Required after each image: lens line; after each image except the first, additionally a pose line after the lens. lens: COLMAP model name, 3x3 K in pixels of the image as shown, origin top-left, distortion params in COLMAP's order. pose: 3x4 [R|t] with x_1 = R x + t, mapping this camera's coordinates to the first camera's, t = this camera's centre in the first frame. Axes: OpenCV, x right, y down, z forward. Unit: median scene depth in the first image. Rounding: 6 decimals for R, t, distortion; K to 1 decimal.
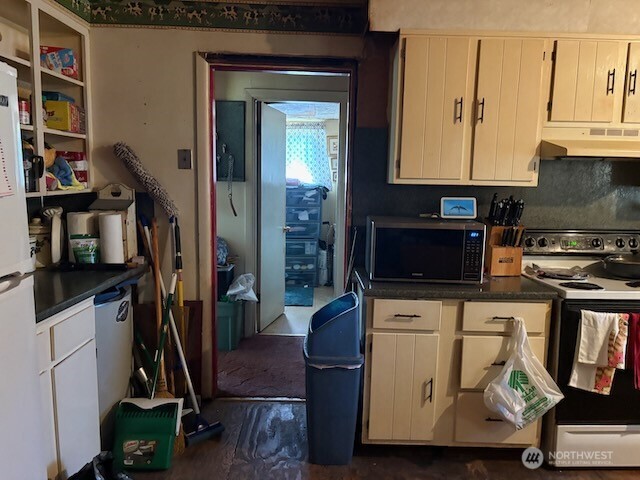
lens RADIAL K [[495.8, 0, 320.0], [0, 495.8, 240.0], [0, 0, 1]] dist [0.095853, -0.101864]
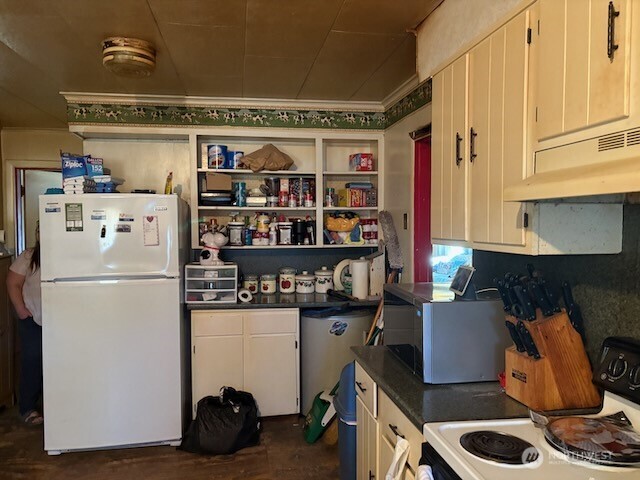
lens RADIAL K [[495.8, 0, 320.0], [0, 495.8, 240.0], [0, 0, 1]] dist [0.095853, -0.101864]
pose [[0.133759, 0.012424, -0.990936, 1.059409], [-0.115506, 0.993302, -0.003138, -0.103350], [0.984260, 0.114879, 0.134298, 0.756467]]
